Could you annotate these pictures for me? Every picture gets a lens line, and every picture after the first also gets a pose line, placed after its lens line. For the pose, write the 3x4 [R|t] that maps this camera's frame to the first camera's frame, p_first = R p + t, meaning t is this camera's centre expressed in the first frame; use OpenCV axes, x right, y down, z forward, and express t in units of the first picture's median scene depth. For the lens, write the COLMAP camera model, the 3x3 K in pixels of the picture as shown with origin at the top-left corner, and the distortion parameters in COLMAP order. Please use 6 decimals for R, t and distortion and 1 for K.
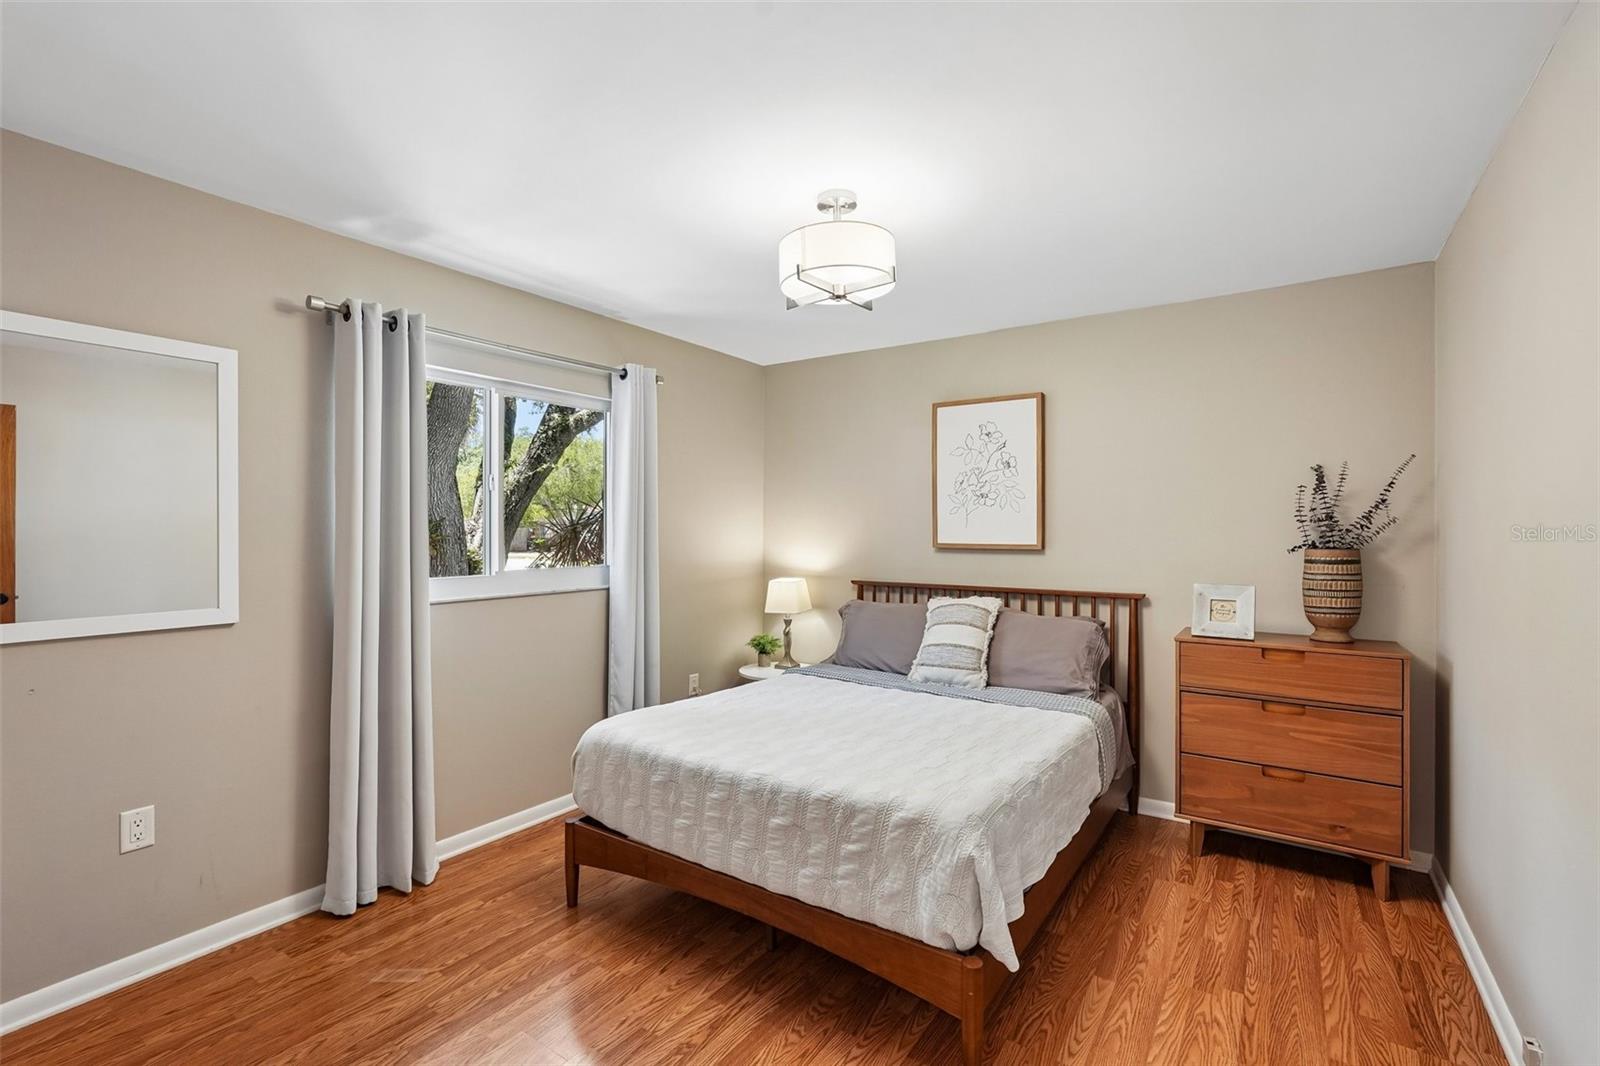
lens RADIAL K [[713.6, 0, 800.0], [0, 713.6, 533.0], [0, 0, 1]] dist [0.000421, 0.000741]
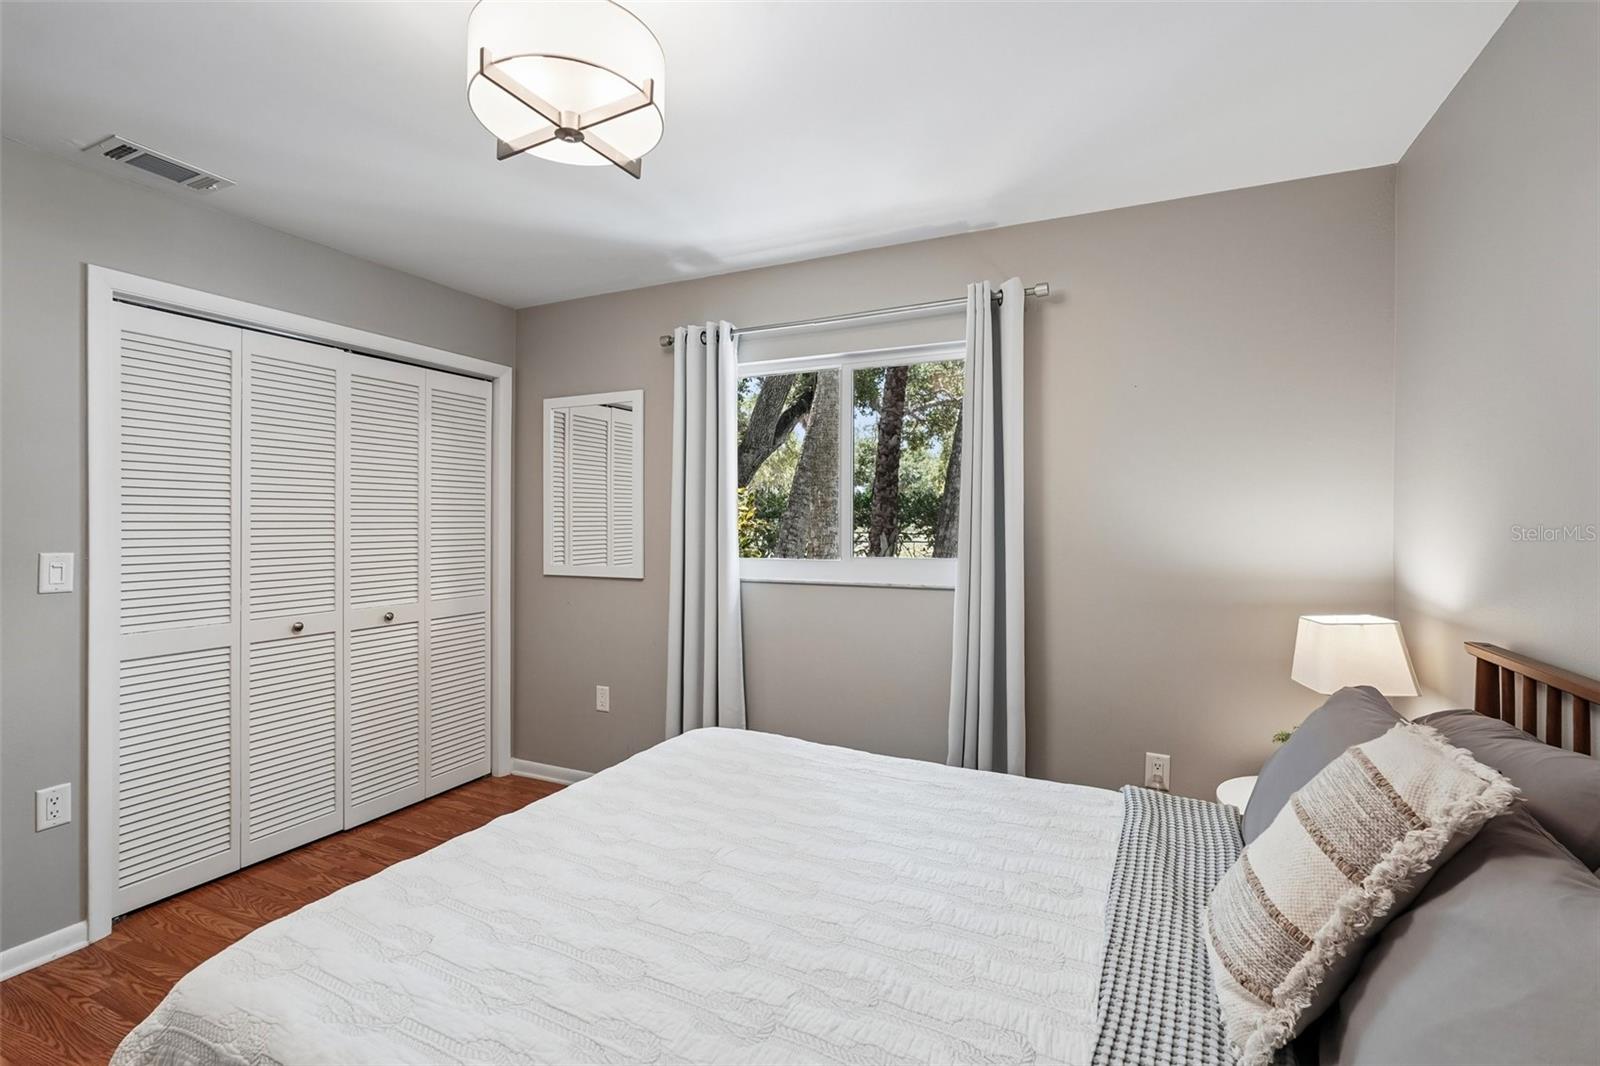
lens RADIAL K [[719.6, 0, 802.0], [0, 719.6, 513.4], [0, 0, 1]] dist [-0.002729, 0.000102]
pose [[0.172312, -0.007333, -0.985015, 0.601810], [-0.001974, 0.999968, -0.007789, 0.004328], [0.985040, 0.003286, 0.172292, 0.924360]]
